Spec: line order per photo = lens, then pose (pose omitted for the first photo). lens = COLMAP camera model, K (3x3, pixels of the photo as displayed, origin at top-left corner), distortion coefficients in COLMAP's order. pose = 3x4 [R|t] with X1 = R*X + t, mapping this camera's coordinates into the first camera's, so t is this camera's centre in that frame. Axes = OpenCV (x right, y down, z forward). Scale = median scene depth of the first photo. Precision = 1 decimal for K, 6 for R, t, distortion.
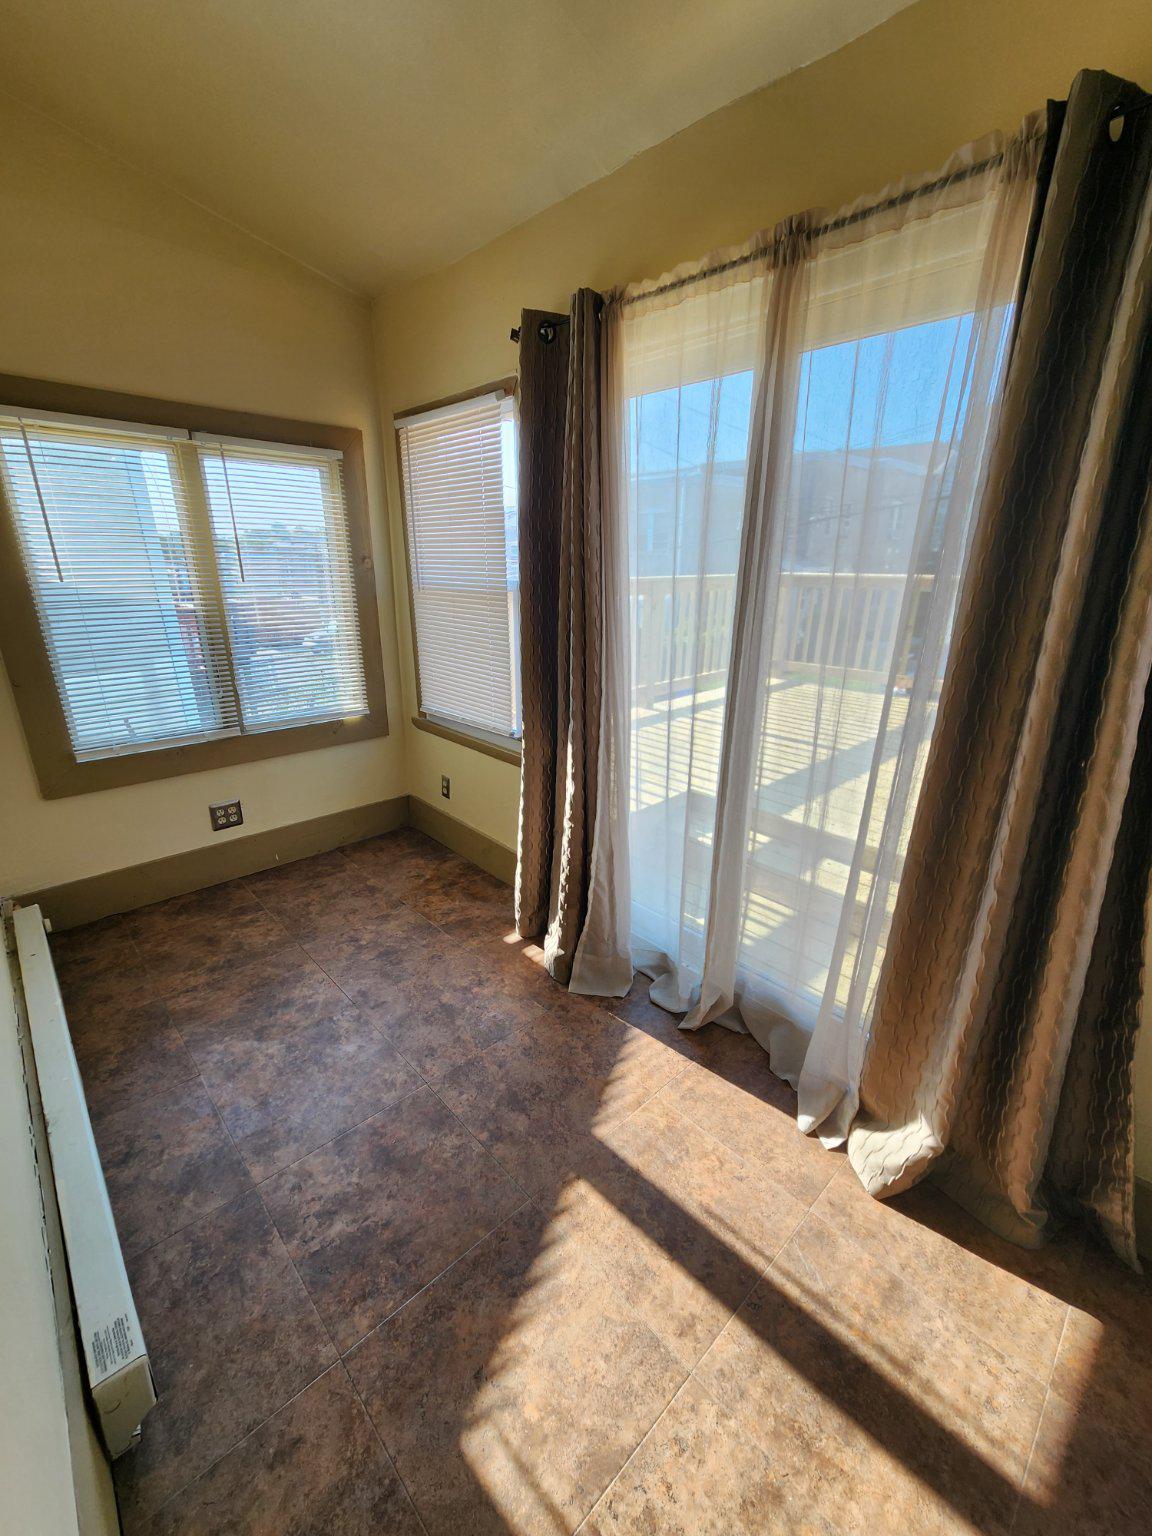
lens RADIAL K [[624.4, 0, 569.5], [0, 624.4, 773.9], [0, 0, 1]] dist [0.000218, -0.000547]
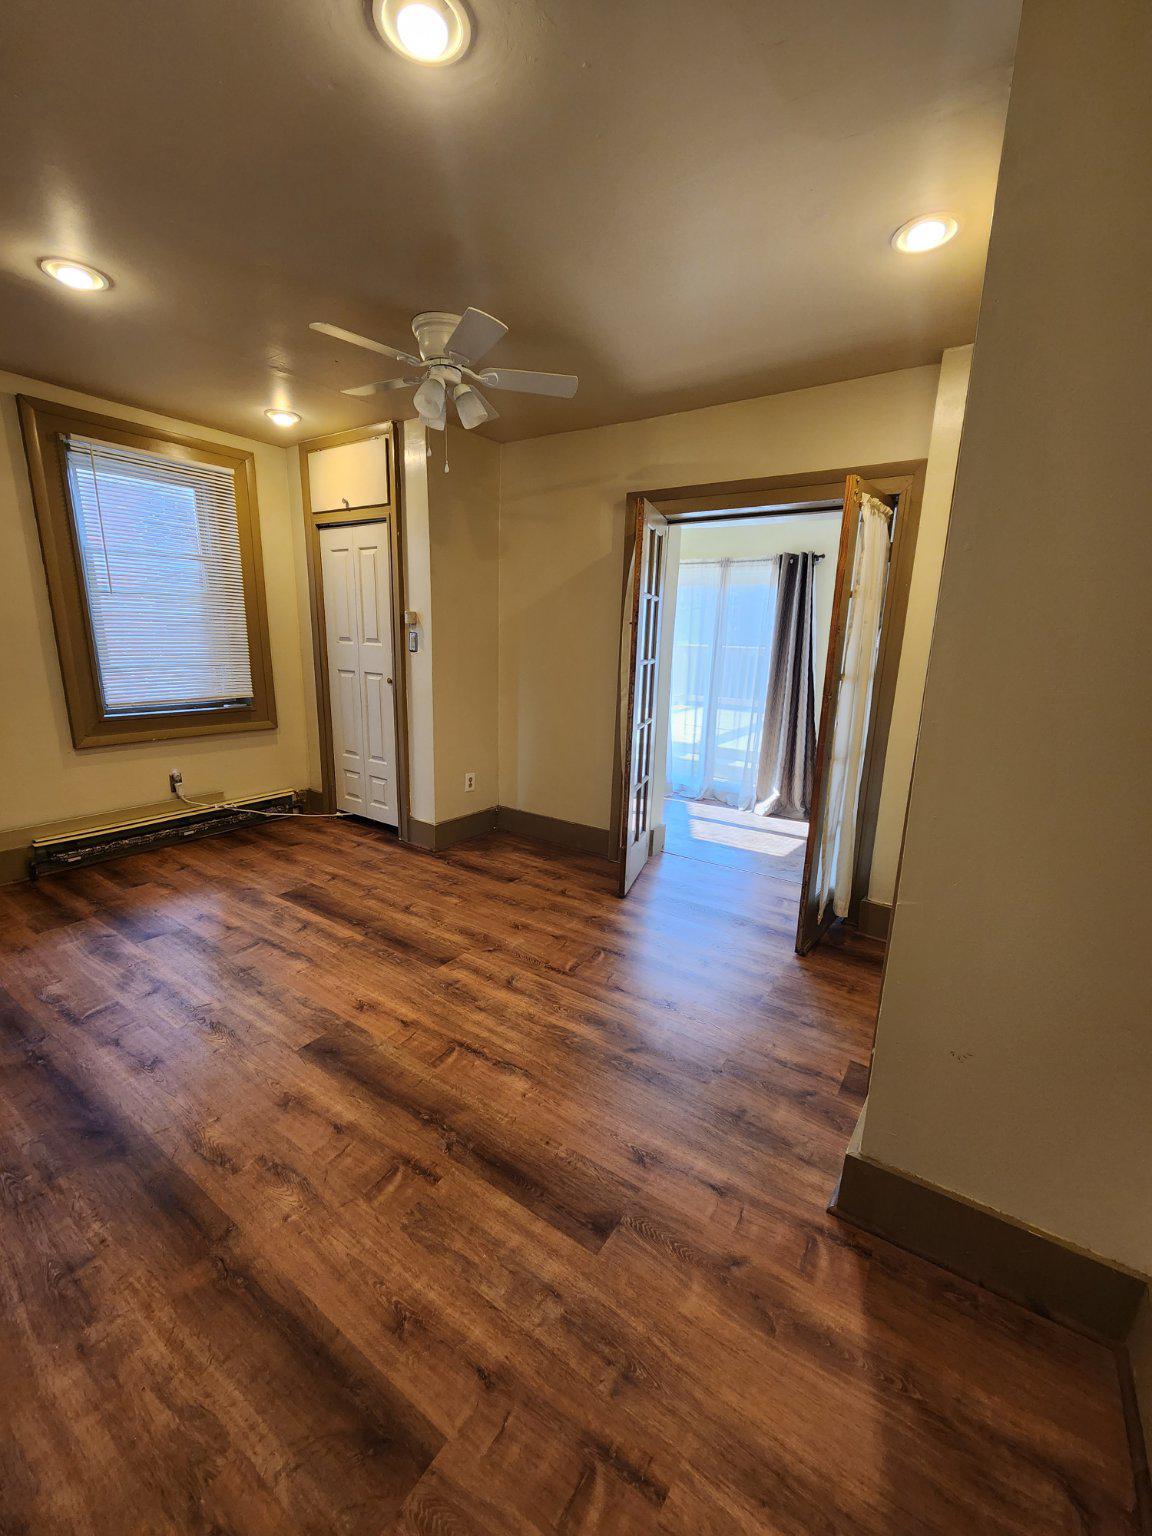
lens RADIAL K [[624.4, 0, 575.0], [0, 624.4, 771.9], [0, 0, 1]] dist [0.000218, -0.000547]
pose [[0.976600, -0.018047, 0.214306, -0.836629], [0.040882, 0.993882, -0.102606, 0.480074], [-0.211143, 0.108966, 0.971362, -1.437671]]
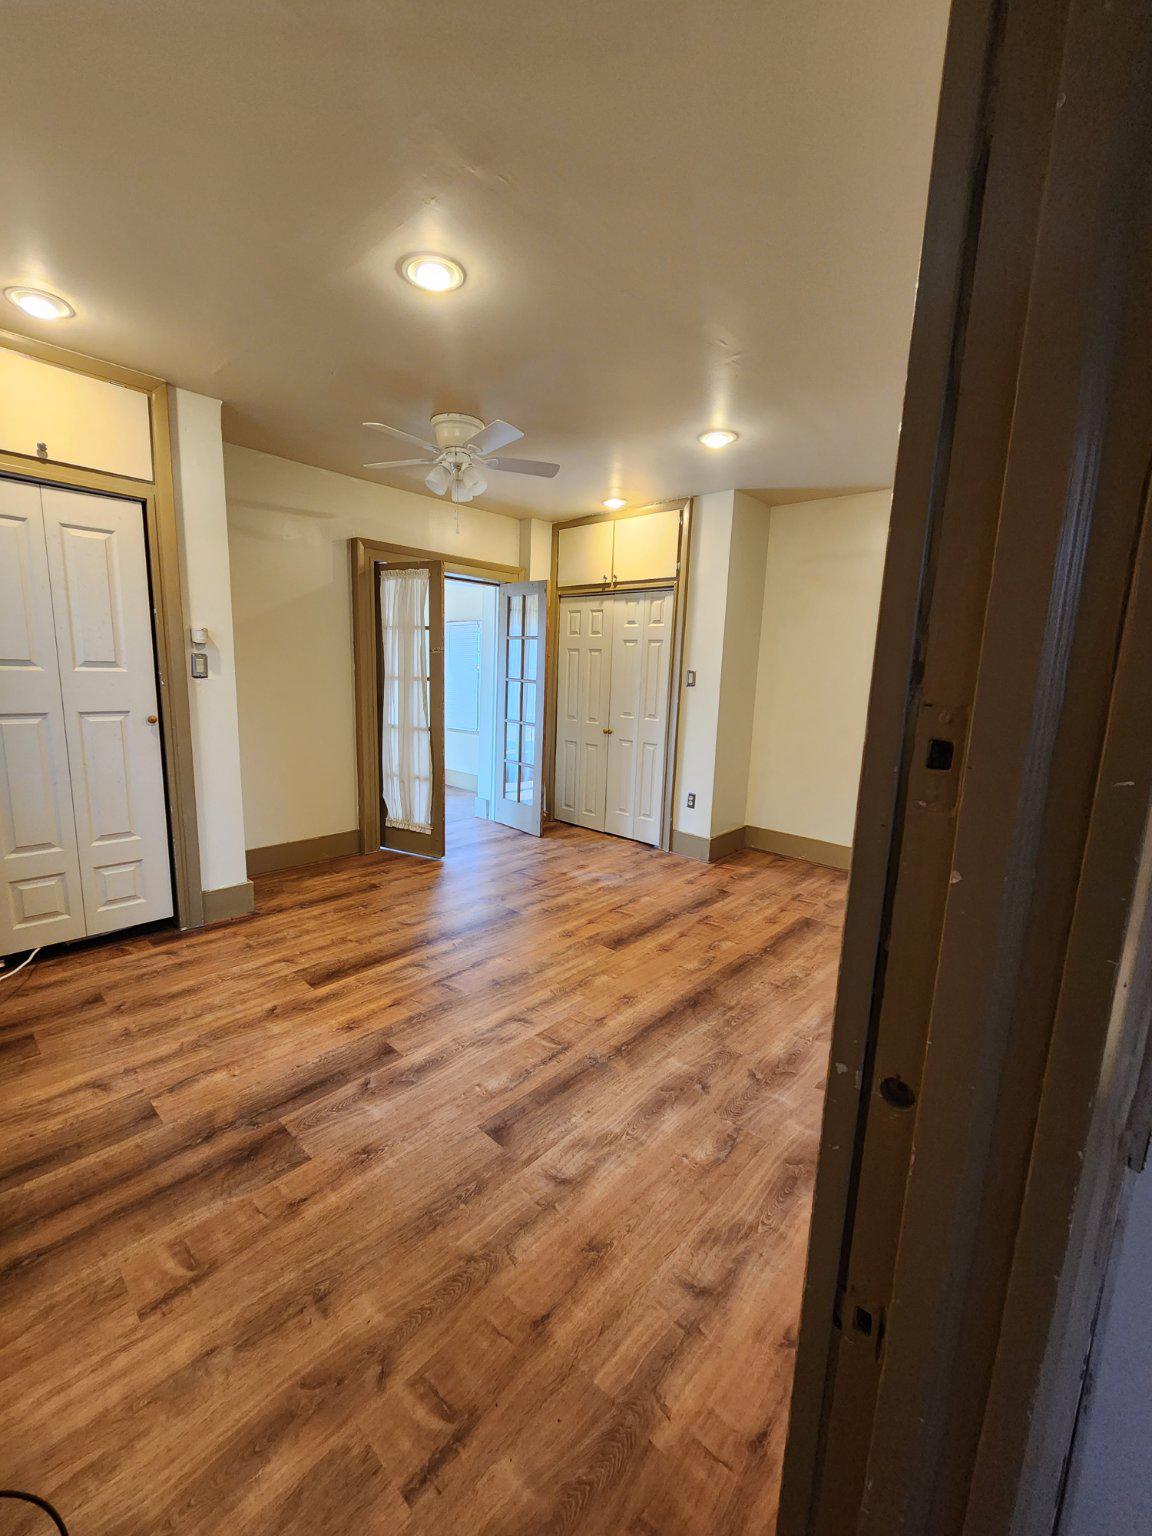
lens RADIAL K [[624.4, 0, 574.5], [0, 624.4, 770.2], [0, 0, 1]] dist [0.000218, -0.000547]
pose [[-0.069078, -0.167051, 0.983525, -2.275018], [0.292396, 0.939193, 0.180058, 0.148885], [-0.953799, 0.300017, -0.016033, -0.435897]]
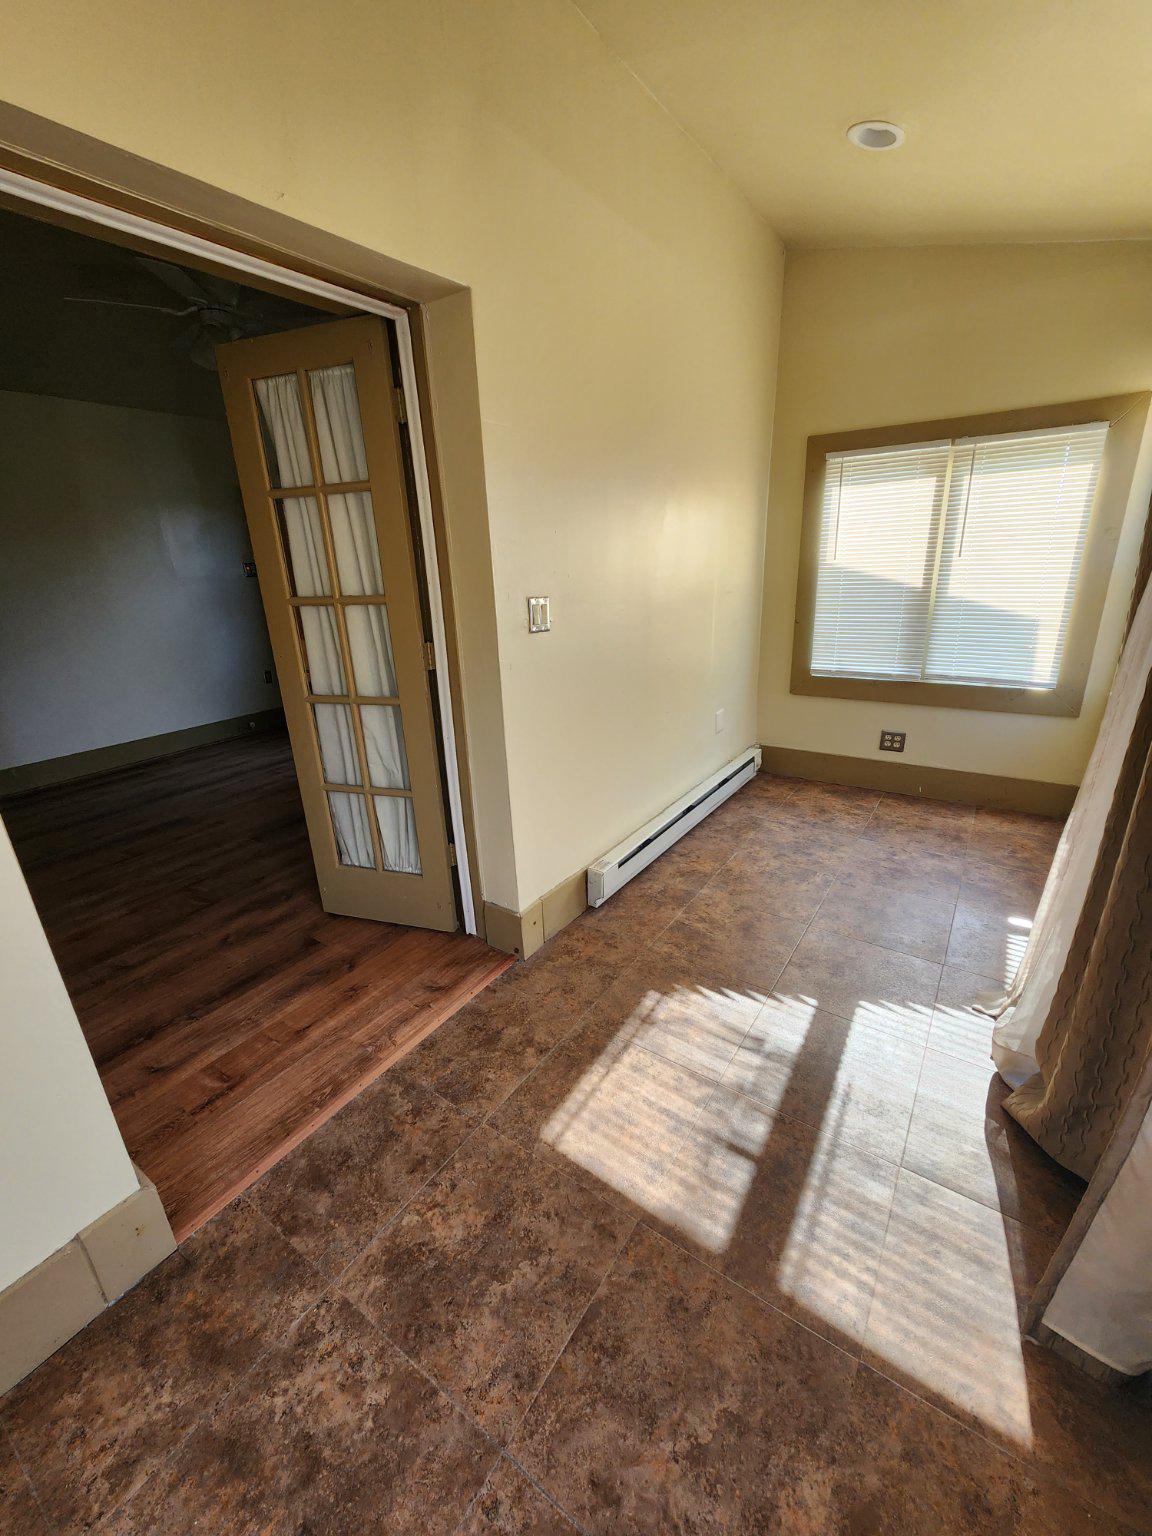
lens RADIAL K [[624.4, 0, 566.4], [0, 624.4, 764.2], [0, 0, 1]] dist [0.000218, -0.000547]
pose [[0.195882, 0.289413, -0.936947, 0.642649], [-0.273768, 0.933607, 0.231146, -0.002906], [0.941638, 0.211229, 0.262109, 0.050507]]
